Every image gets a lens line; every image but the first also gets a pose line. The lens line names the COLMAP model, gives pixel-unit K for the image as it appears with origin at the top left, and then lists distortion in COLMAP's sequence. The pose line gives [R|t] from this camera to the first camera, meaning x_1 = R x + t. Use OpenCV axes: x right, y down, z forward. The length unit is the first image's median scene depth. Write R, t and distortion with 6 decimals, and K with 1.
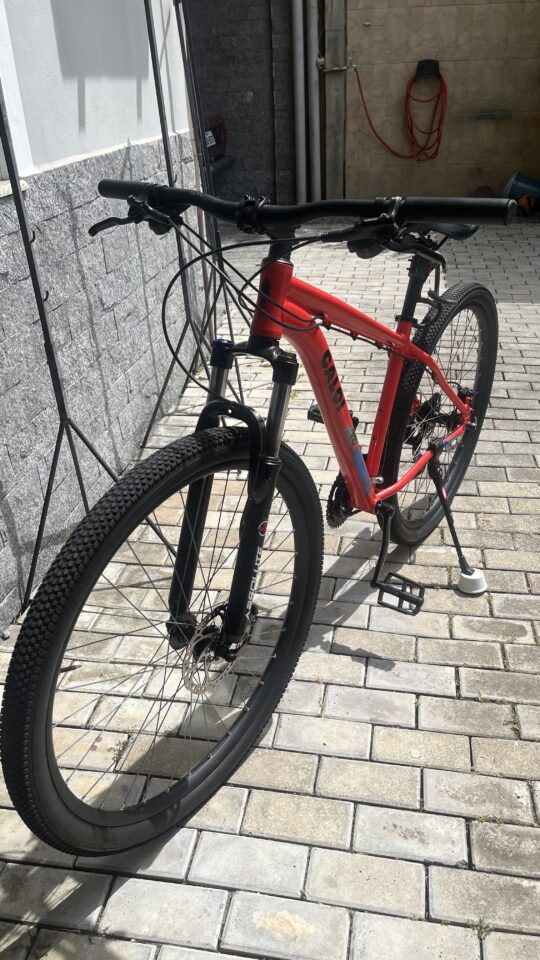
lens RADIAL K [[693.3, 0, 274.3], [0, 693.3, 496.5], [0, 0, 1]] dist [0.018499, 0.003620]
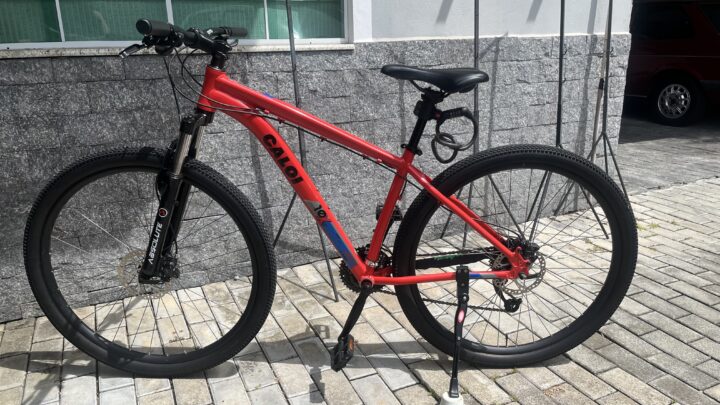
lens RADIAL K [[544.0, 0, 364.9], [0, 544.0, 207.7], [0, 0, 1]] dist [0.093680, -0.136191]
pose [[0.584188, 0.275581, -0.763400, 0.981035], [-0.407112, 0.913199, 0.018117, -0.148132], [0.702129, 0.300205, 0.645672, 0.341485]]
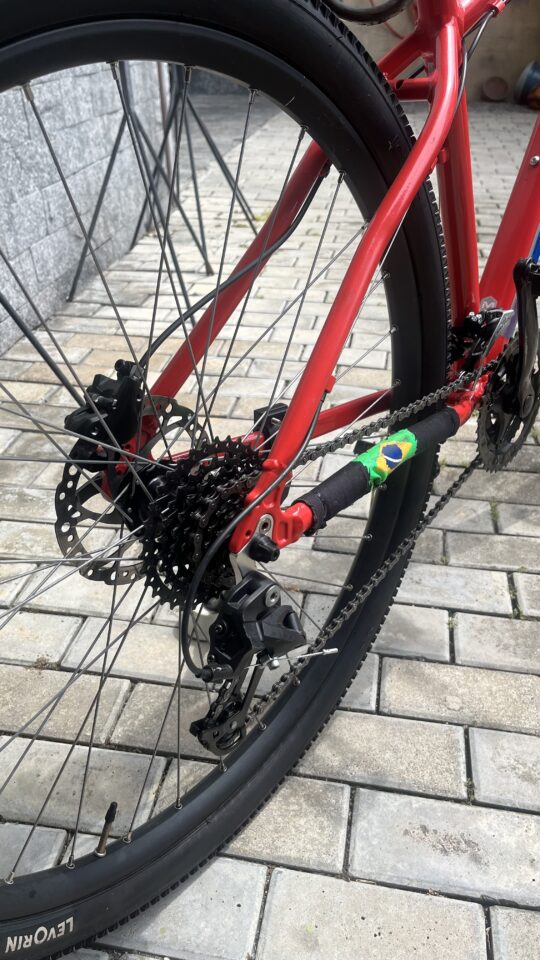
lens RADIAL K [[709.6, 0, 272.0], [0, 709.6, 495.6], [0, 0, 1]] dist [0.012424, -0.006210]
pose [[0.999219, 0.025843, 0.029887, 0.024470], [-0.027937, 0.997022, 0.071886, 0.147623], [-0.027941, -0.072665, 0.996965, 0.395161]]
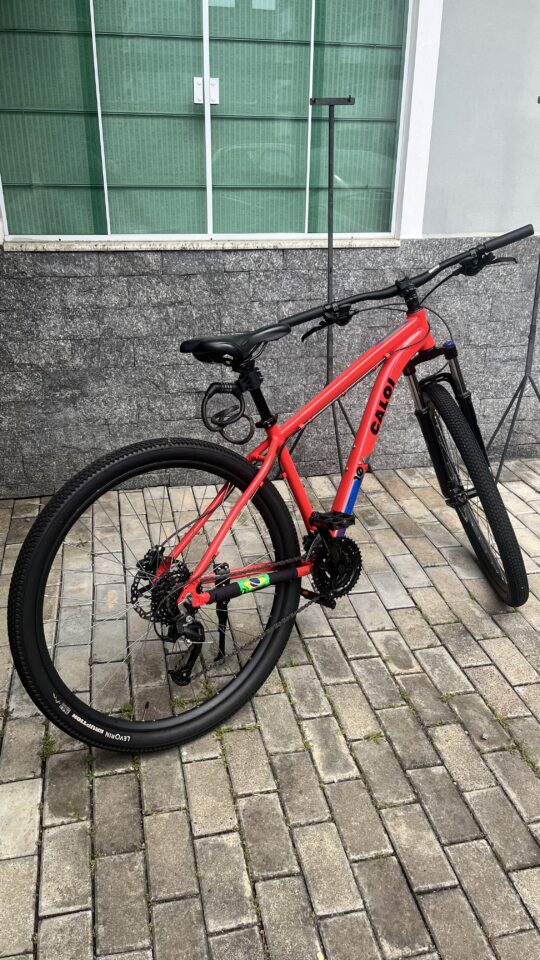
lens RADIAL K [[706.5, 0, 270.0], [0, 706.5, 480.0], [0, 0, 1]] dist [0.009240, 0.004139]
pose [[0.382979, 0.422767, -0.821338, 1.284629], [-0.479332, 0.851009, 0.214533, -0.245634], [0.789663, 0.311531, 0.528564, 0.144102]]
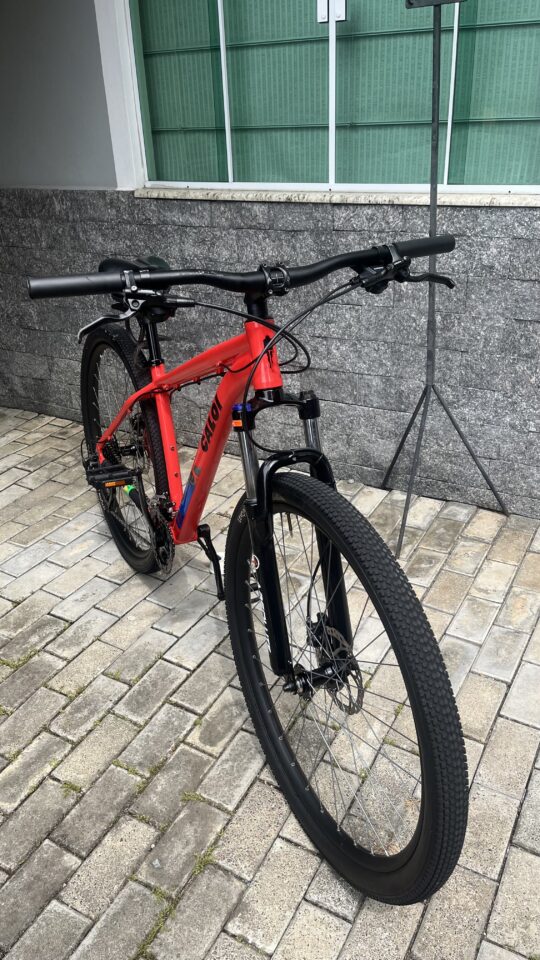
lens RADIAL K [[709.6, 0, 272.0], [0, 709.6, 495.6], [0, 0, 1]] dist [0.012424, -0.006210]
pose [[-0.322369, 0.494737, -0.807040, 1.084349], [-0.423721, 0.686960, 0.590378, -0.720265], [0.846486, 0.532279, -0.011824, 1.073777]]
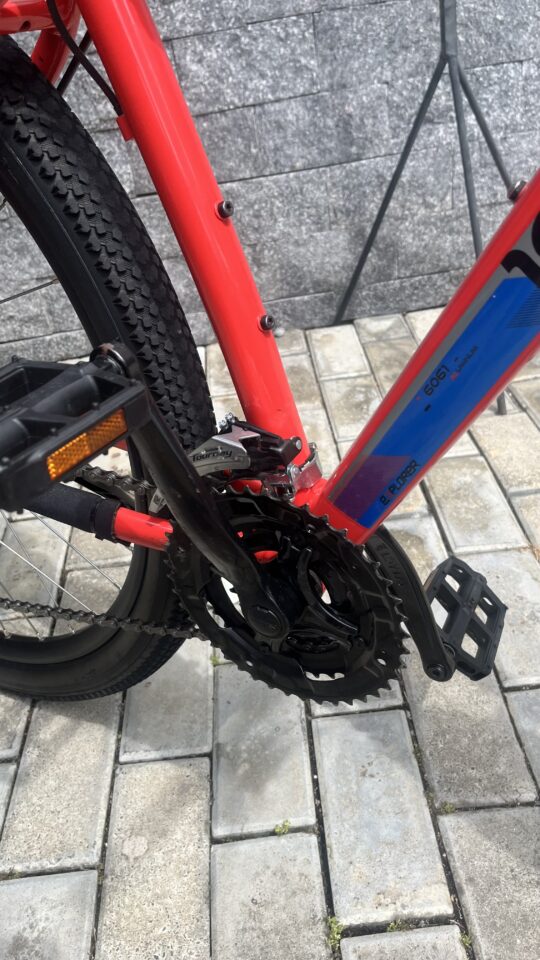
lens RADIAL K [[725.3, 0, 267.6], [0, 725.3, 471.0], [0, 0, 1]] dist [0.093680, -0.136191]
pose [[0.255930, 0.575761, -0.776530, 0.436530], [-0.369756, 0.800504, 0.471672, -0.081258], [0.893186, 0.166412, 0.417764, 0.798547]]
